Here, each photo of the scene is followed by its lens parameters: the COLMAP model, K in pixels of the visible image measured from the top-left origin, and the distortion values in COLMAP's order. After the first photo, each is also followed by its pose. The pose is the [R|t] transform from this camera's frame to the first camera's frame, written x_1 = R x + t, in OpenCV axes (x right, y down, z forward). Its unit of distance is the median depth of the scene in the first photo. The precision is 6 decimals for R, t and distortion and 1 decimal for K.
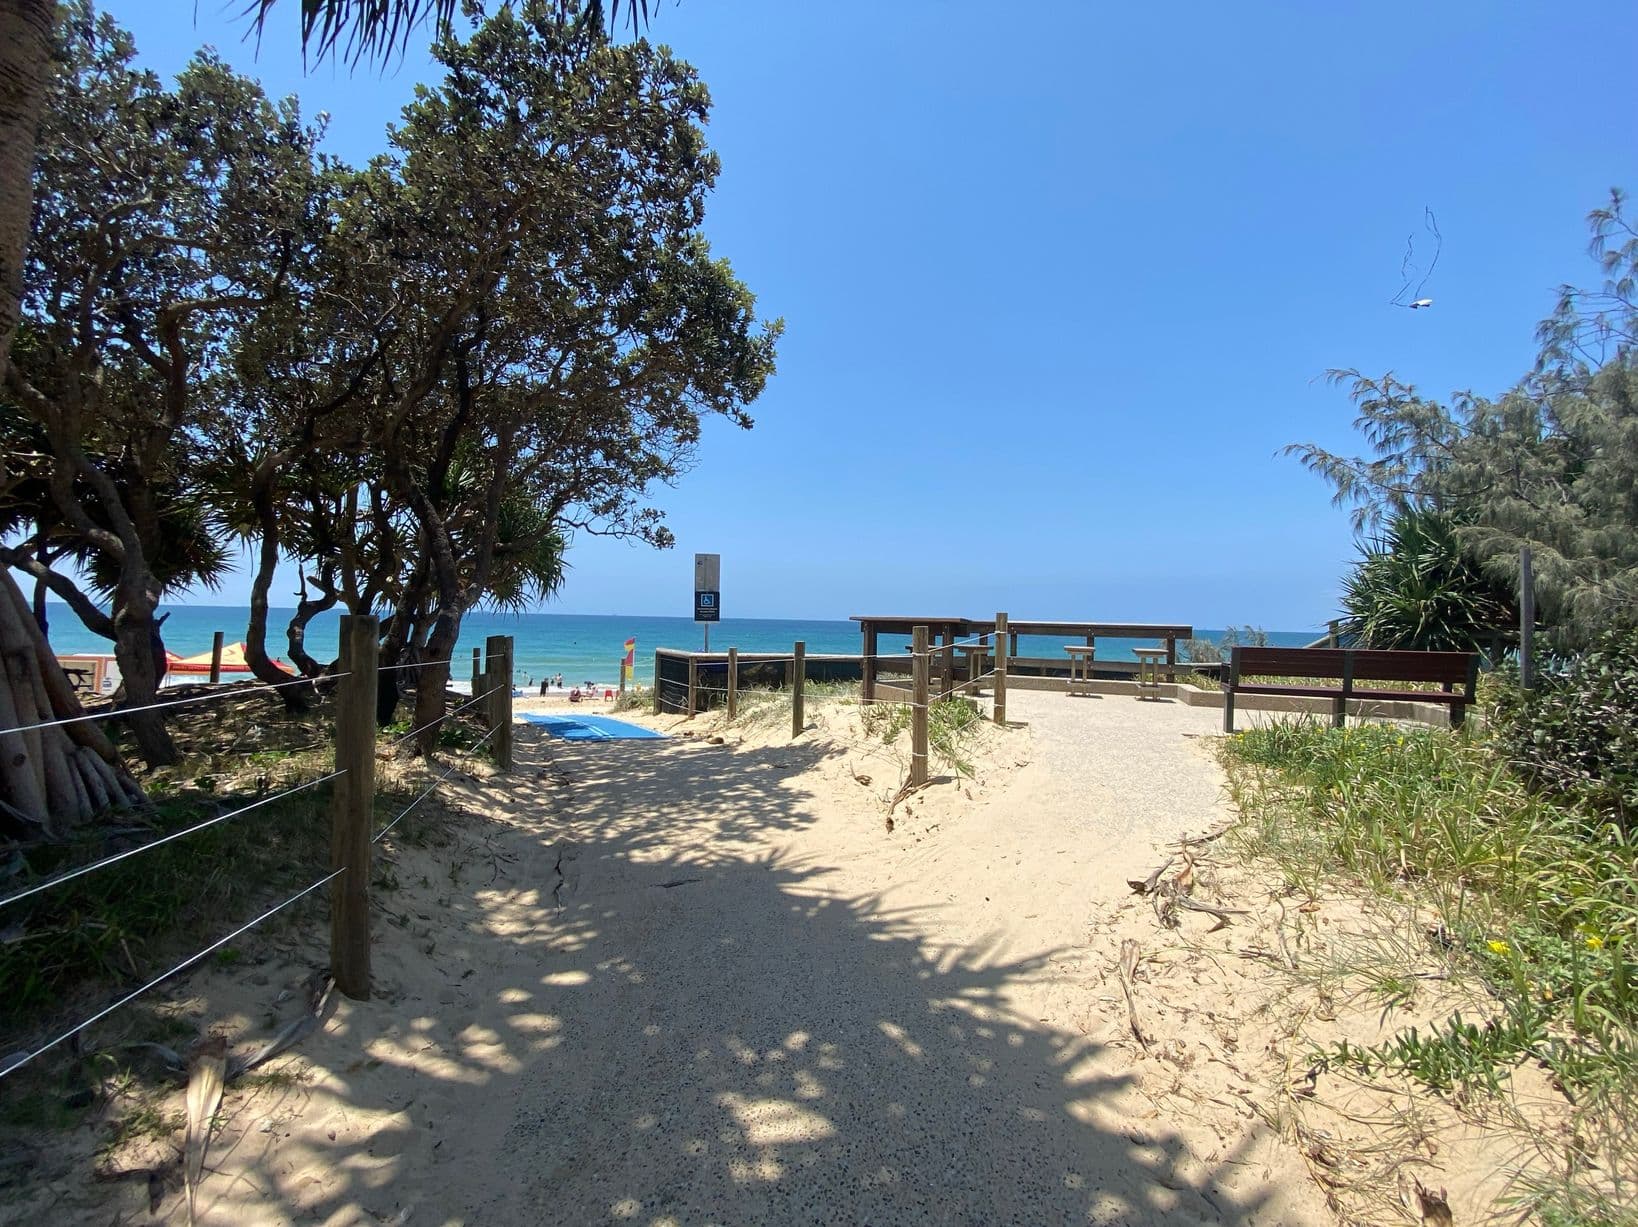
lens RADIAL K [[664.2, 0, 836.4], [0, 664.2, 631.3], [0, 0, 1]] dist [-0.001082, -0.015275]
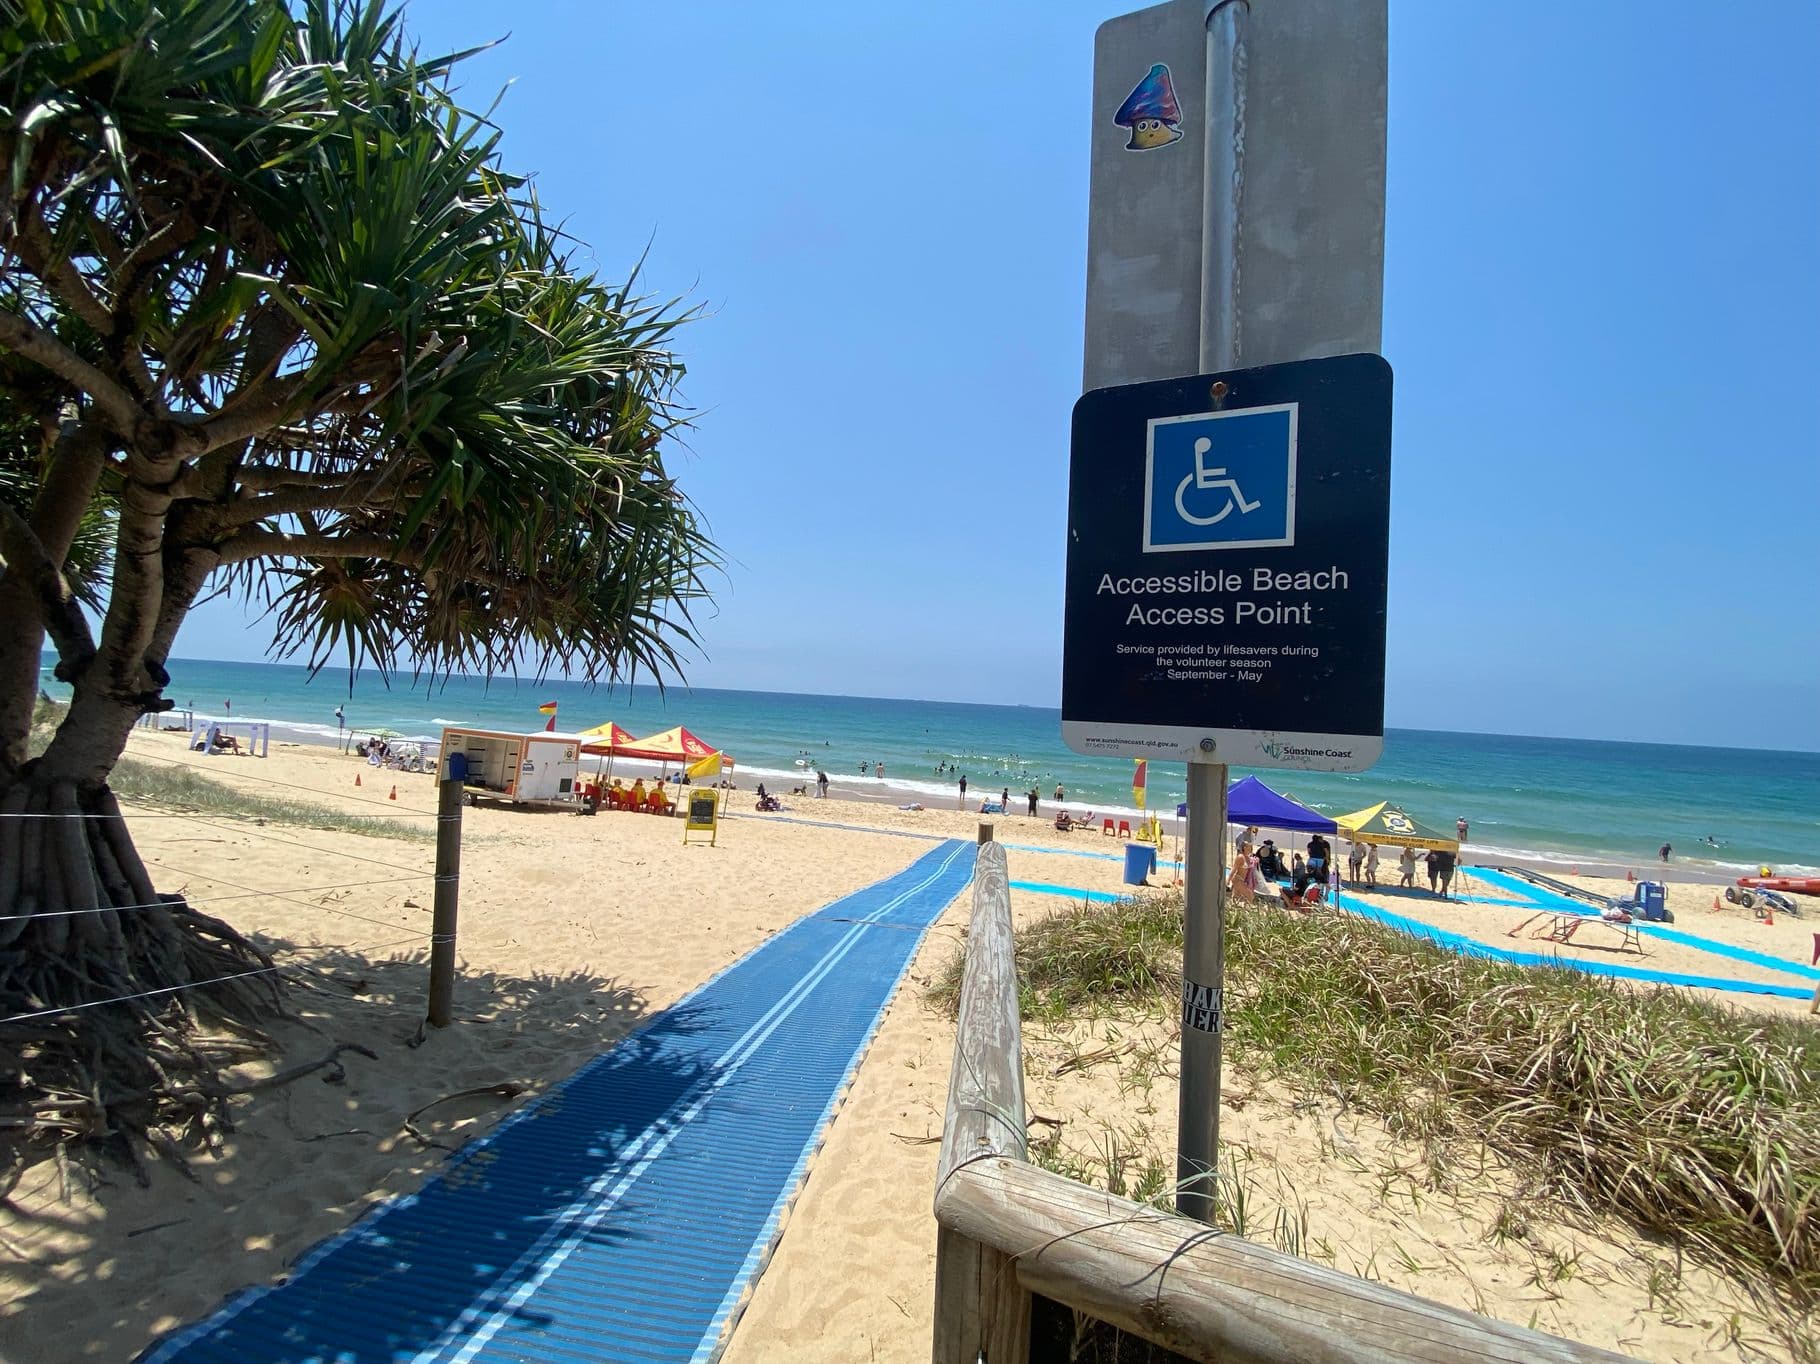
lens RADIAL K [[725.0, 0, 914.0], [0, 725.0, 690.2], [0, 0, 1]] dist [0.001139, -0.000210]
pose [[0.795936, 0.006393, -0.605347, -0.168667], [-0.039081, 0.998401, -0.040841, -0.014388], [0.604118, 0.056165, 0.794913, 0.901772]]
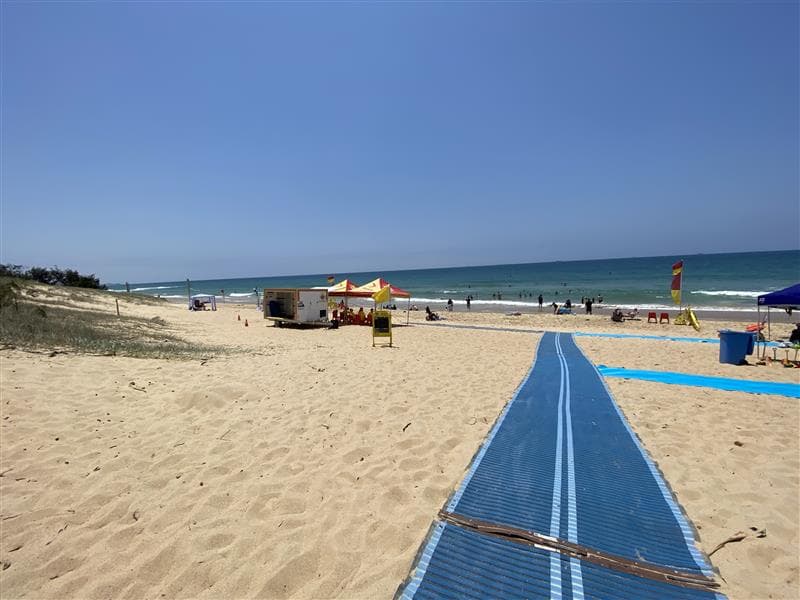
lens RADIAL K [[324.4, 0, 408.5], [0, 324.4, 308.7], [0, 0, 1]] dist [-0.001082, -0.015275]
pose [[0.598517, 0.037020, -0.800254, -0.561644], [0.058324, 0.994267, 0.089615, 0.057165], [0.798984, -0.100310, 0.592927, 1.311934]]
